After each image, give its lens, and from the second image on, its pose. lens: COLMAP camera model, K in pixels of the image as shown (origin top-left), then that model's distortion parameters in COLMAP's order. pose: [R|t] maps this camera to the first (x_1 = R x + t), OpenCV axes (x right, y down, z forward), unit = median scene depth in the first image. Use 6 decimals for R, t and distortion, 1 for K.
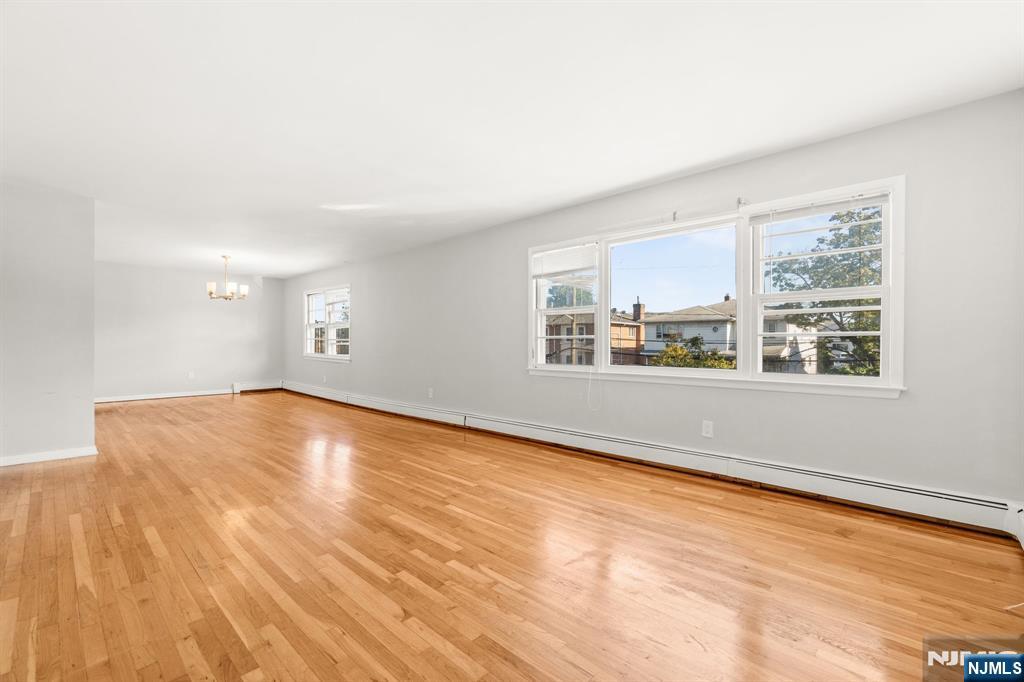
lens RADIAL K [[443.0, 0, 508.3], [0, 443.0, 340.7], [0, 0, 1]] dist [-0.008923, 0.000643]
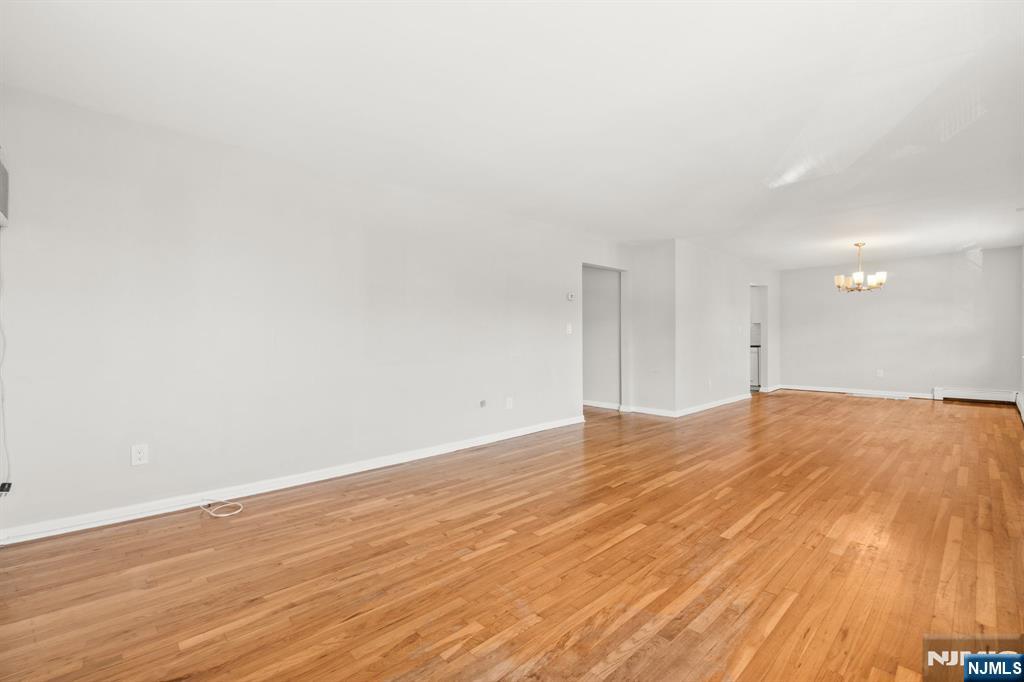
lens RADIAL K [[443.0, 0, 509.1], [0, 443.0, 342.7], [0, 0, 1]] dist [-0.008923, 0.000643]
pose [[-0.048884, 0.009122, -0.998763, 0.738321], [0.006117, 0.999942, 0.008833, 0.001889], [0.998786, -0.005677, -0.048937, 0.767901]]
